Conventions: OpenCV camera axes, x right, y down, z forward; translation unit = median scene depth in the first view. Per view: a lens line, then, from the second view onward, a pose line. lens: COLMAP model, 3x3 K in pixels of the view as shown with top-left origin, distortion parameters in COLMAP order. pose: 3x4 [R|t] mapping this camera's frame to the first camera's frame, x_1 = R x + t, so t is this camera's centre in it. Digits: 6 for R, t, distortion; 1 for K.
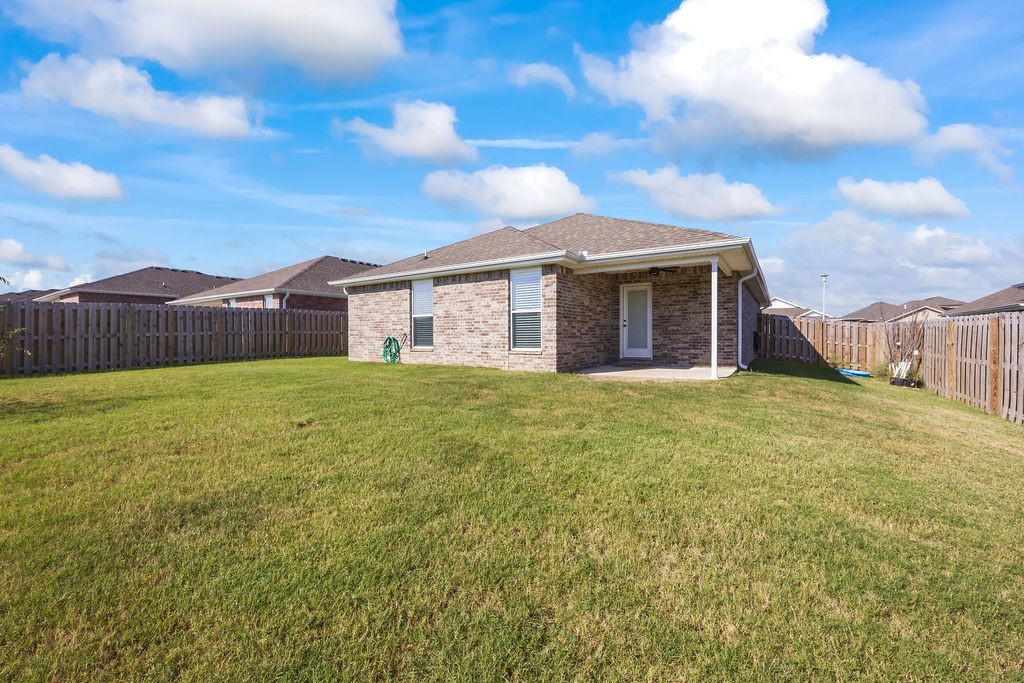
lens RADIAL K [[414.1, 0, 516.8], [0, 414.1, 345.4], [0, 0, 1]] dist [0.000858, -0.000176]
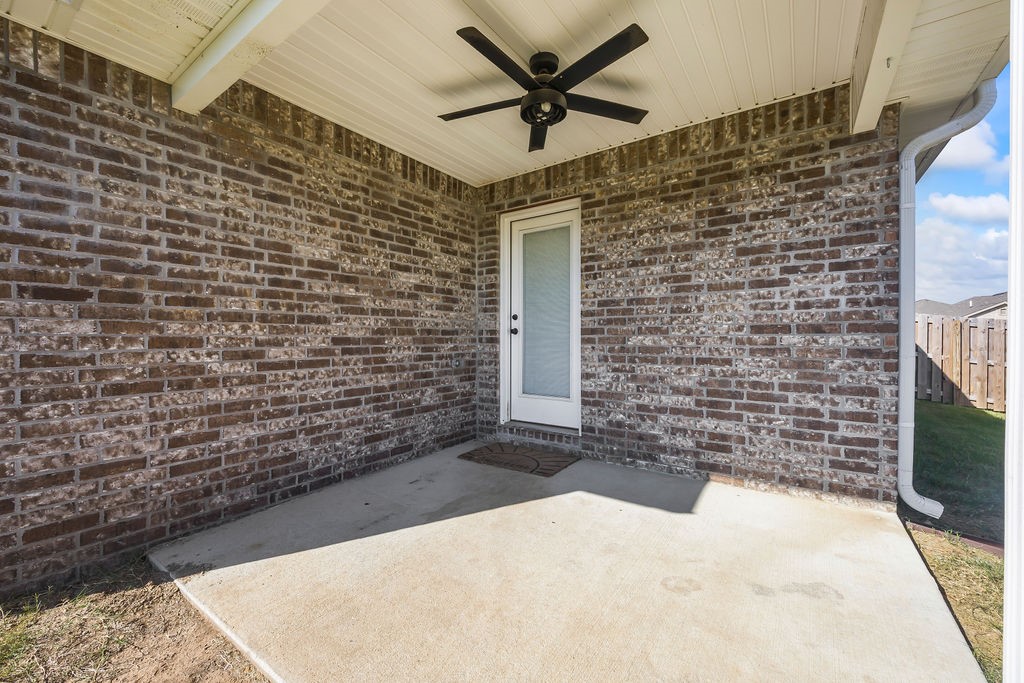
lens RADIAL K [[414.1, 0, 513.1], [0, 414.1, 345.4], [0, 0, 1]] dist [0.000858, -0.000176]
pose [[0.999197, 0.002792, -0.039978, 0.413746], [-0.002807, 0.999996, -0.000316, -0.053219], [0.039977, 0.000428, 0.999201, 0.974759]]
